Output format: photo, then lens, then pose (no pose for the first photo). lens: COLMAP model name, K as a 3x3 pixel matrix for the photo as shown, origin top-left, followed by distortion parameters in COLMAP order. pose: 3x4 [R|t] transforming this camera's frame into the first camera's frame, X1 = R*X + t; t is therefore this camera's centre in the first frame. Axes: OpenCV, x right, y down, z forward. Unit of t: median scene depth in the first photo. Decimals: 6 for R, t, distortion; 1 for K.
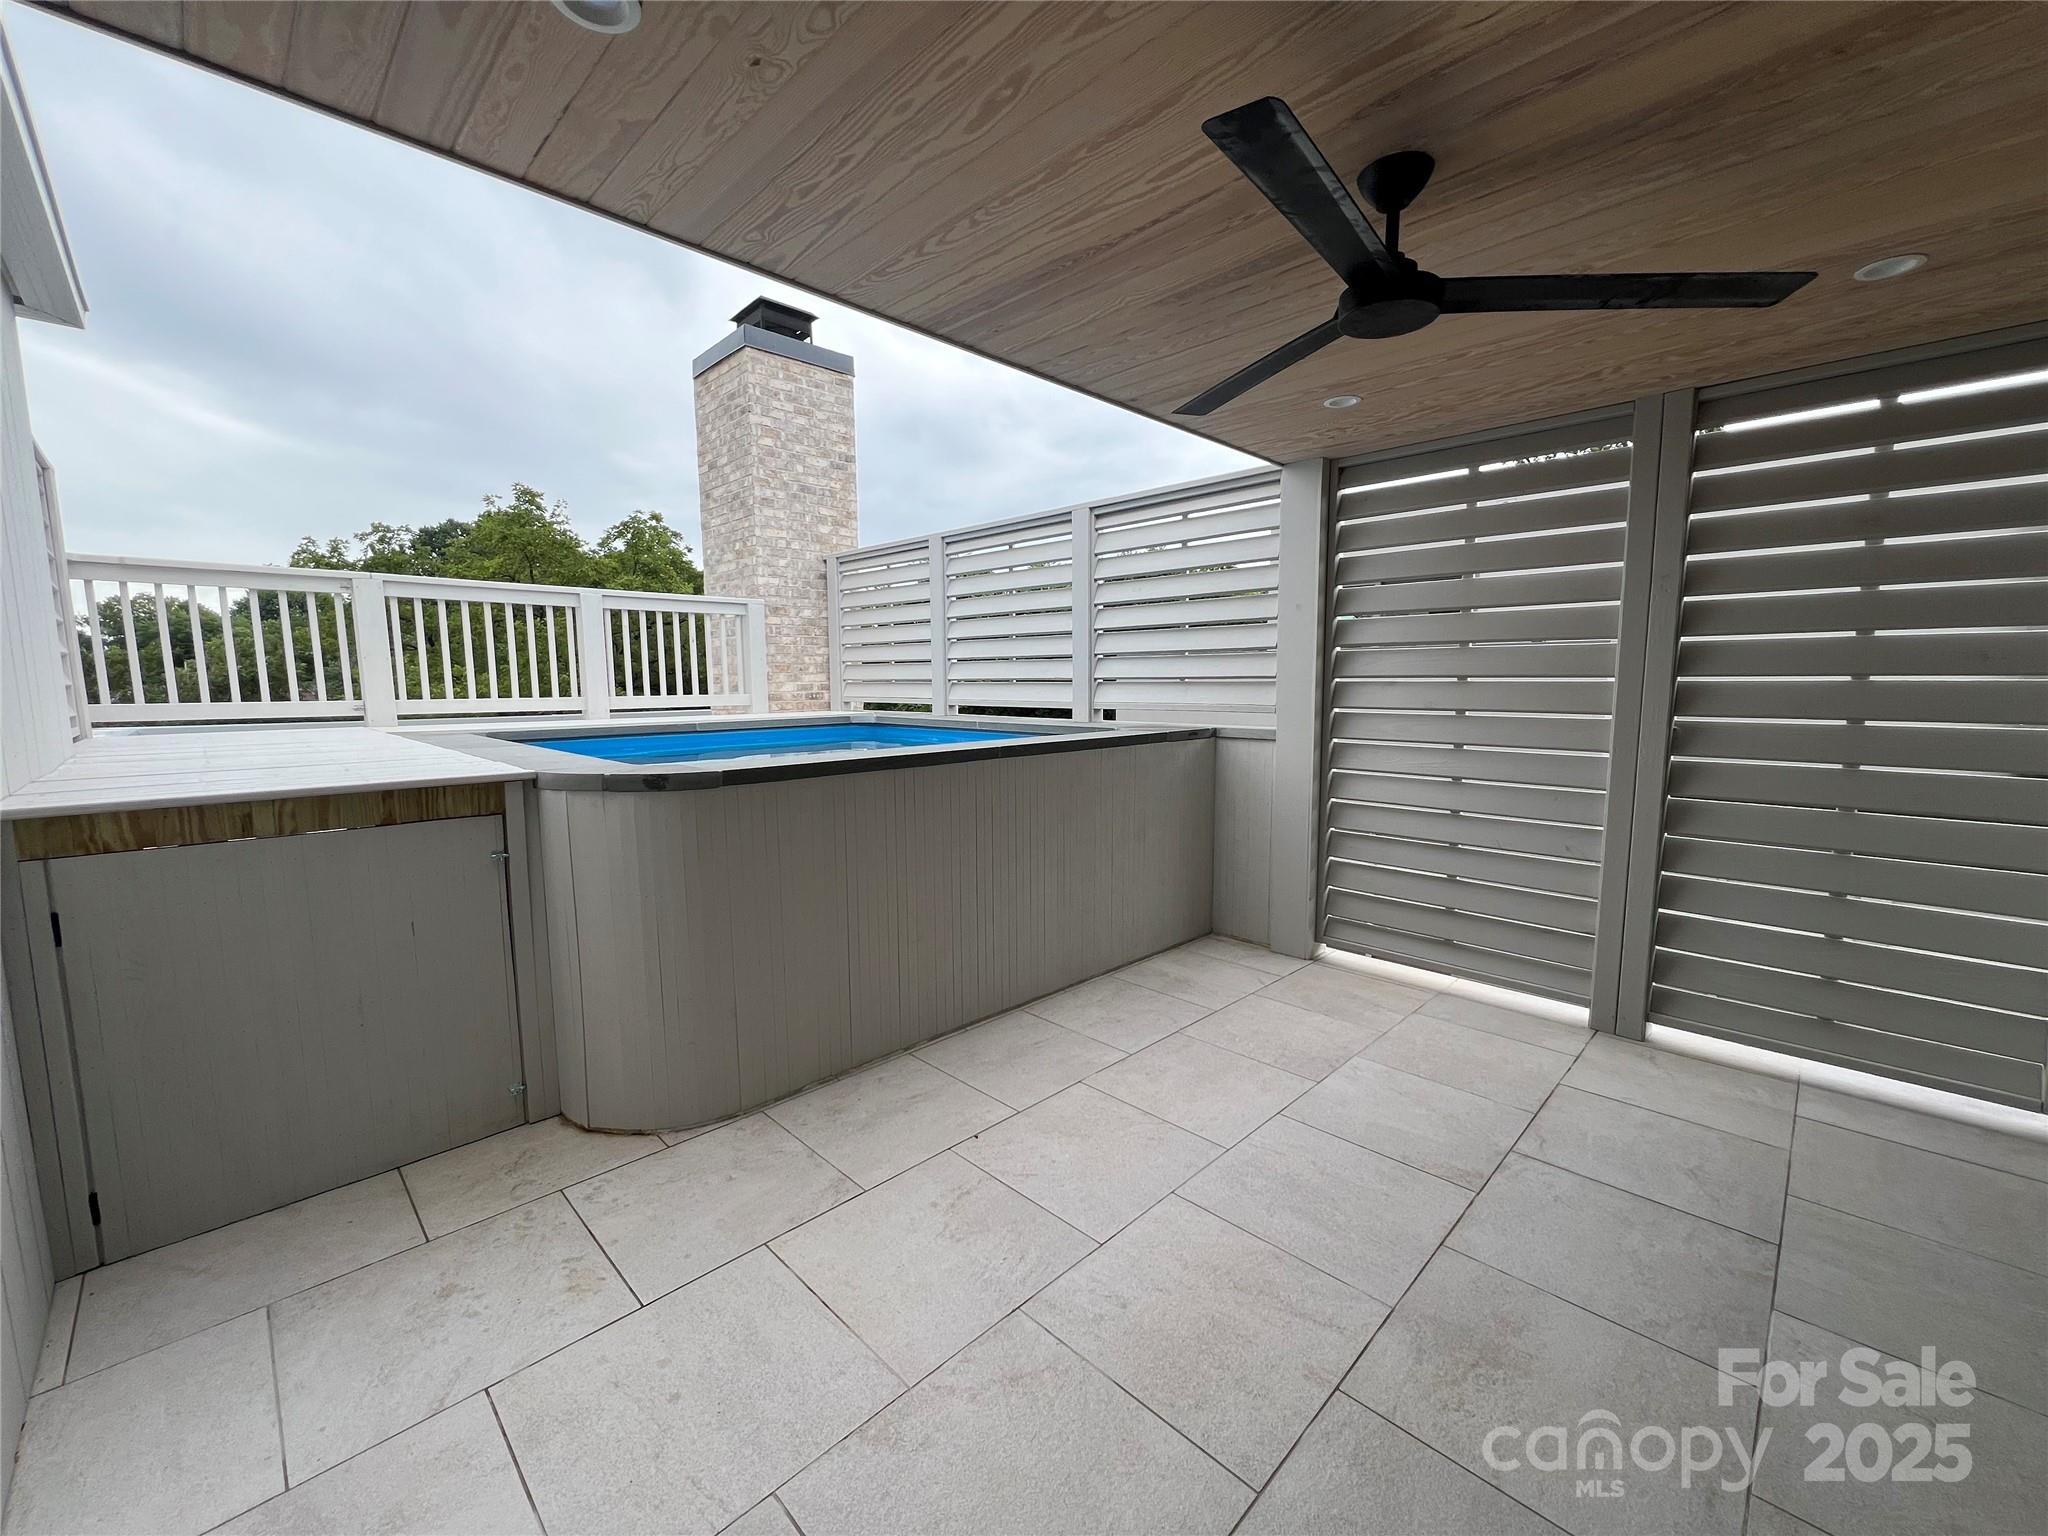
lens RADIAL K [[822.6, 0, 1020.1], [0, 822.6, 772.4], [0, 0, 1]] dist [-0.000126, 0.001111]
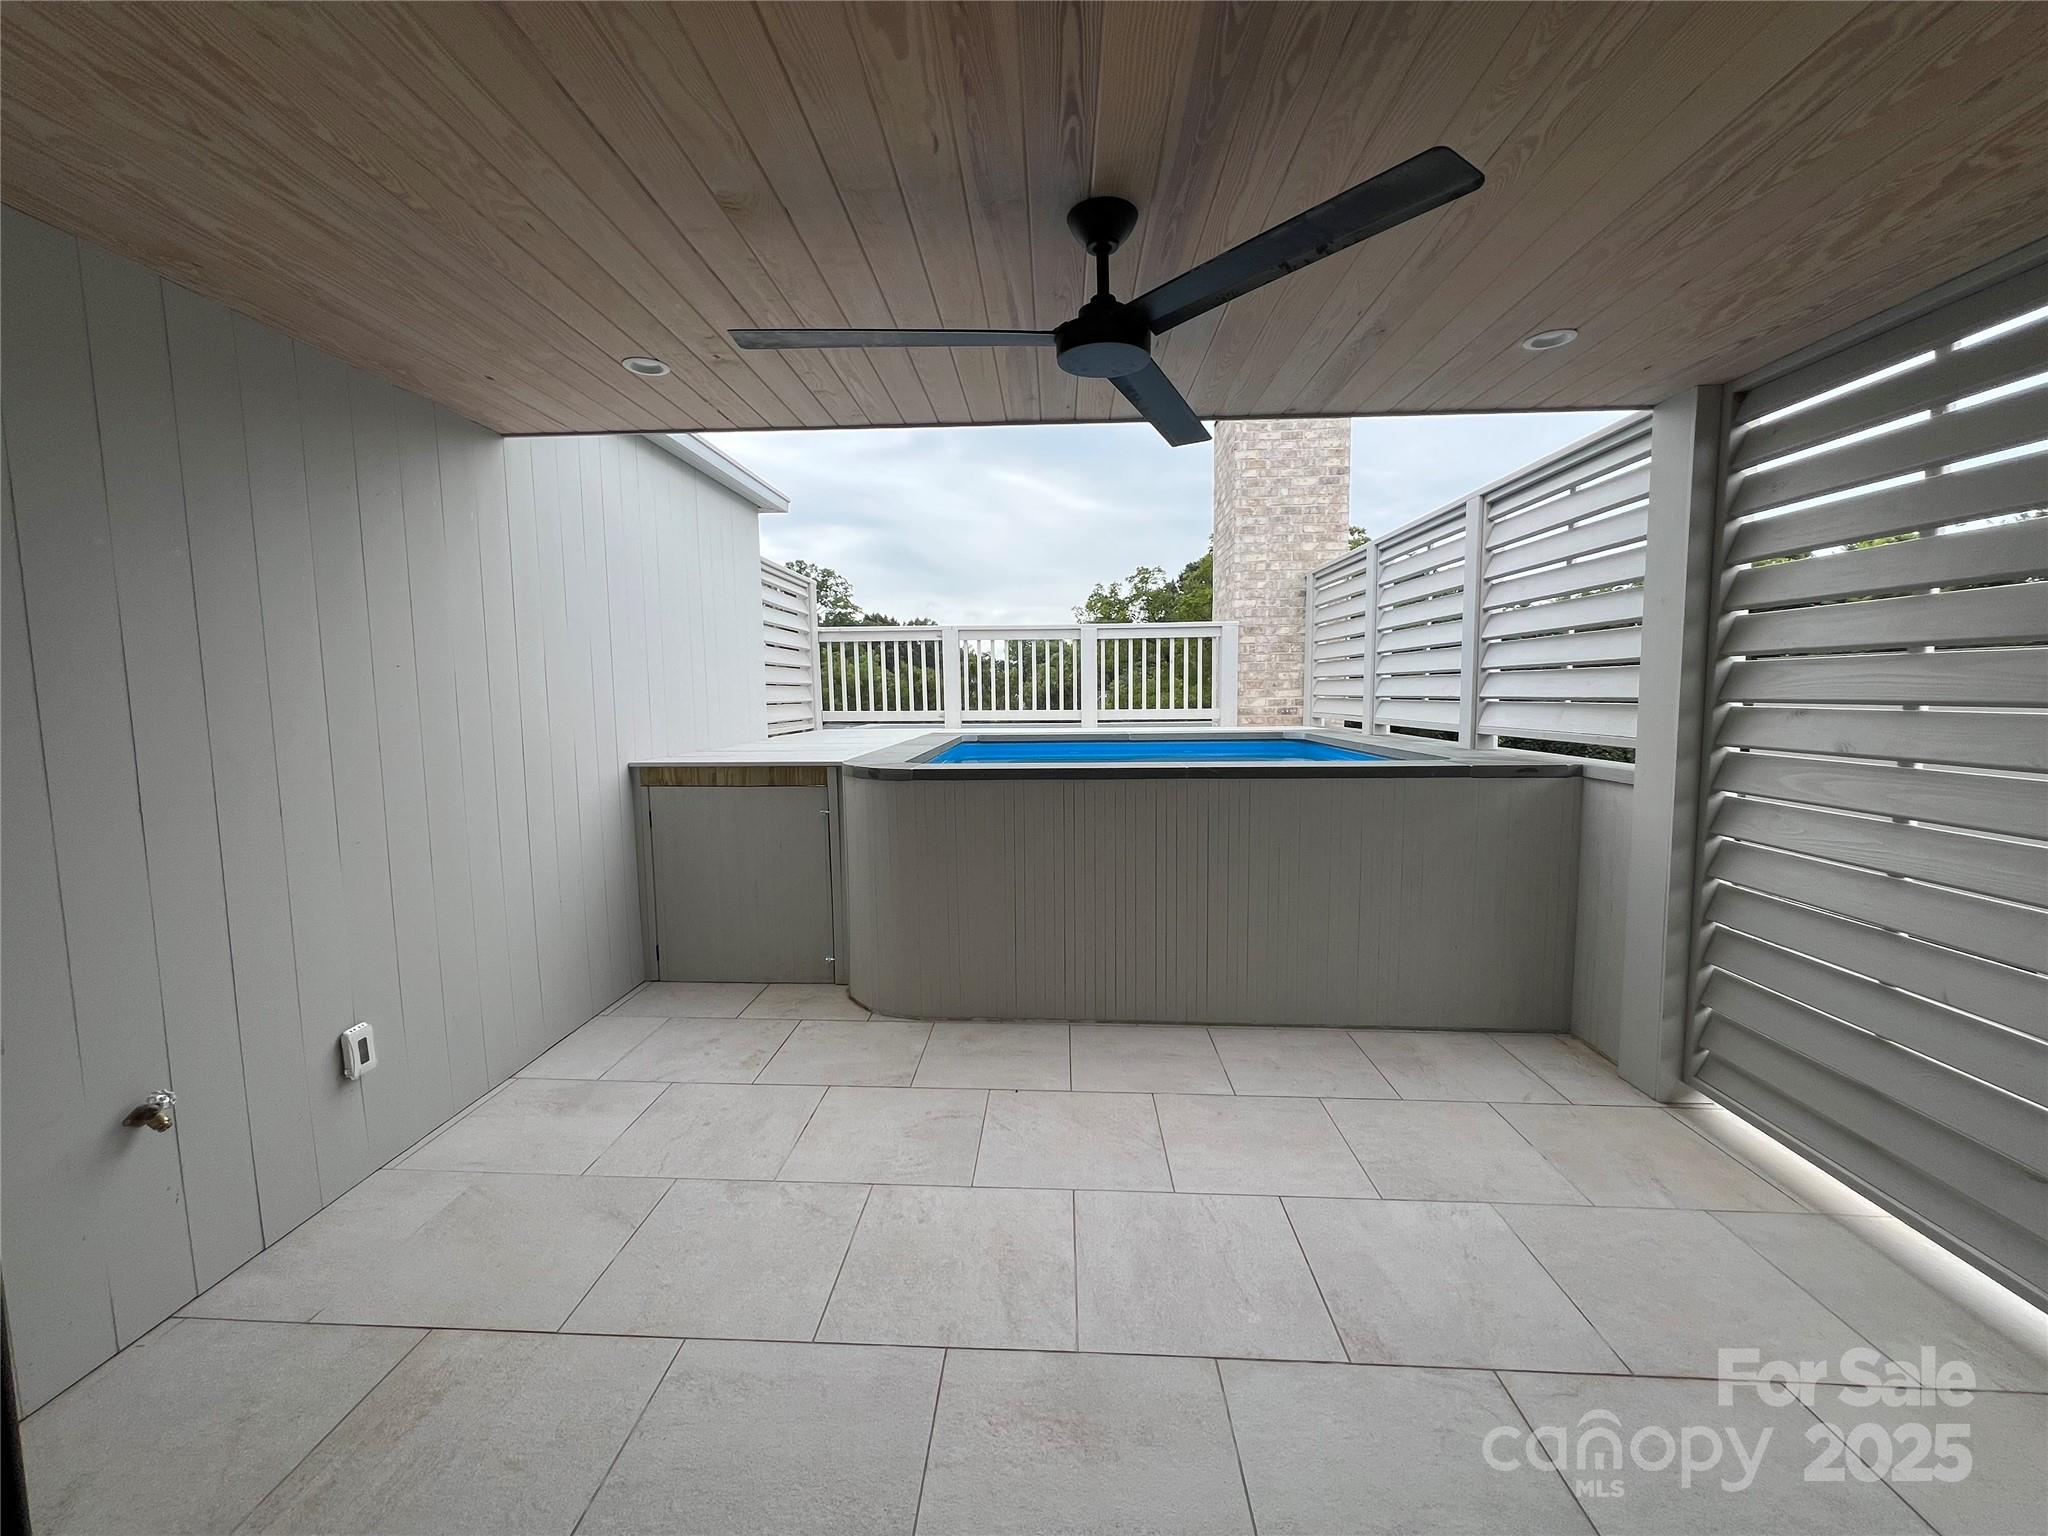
lens RADIAL K [[822.6, 0, 1014.2], [0, 822.6, 768.5], [0, 0, 1]] dist [-0.000126, 0.001111]
pose [[0.669628, 0.067919, -0.739585, 0.406513], [-0.078619, 0.996697, 0.020348, -0.022701], [0.738524, 0.044519, 0.672756, 0.092795]]
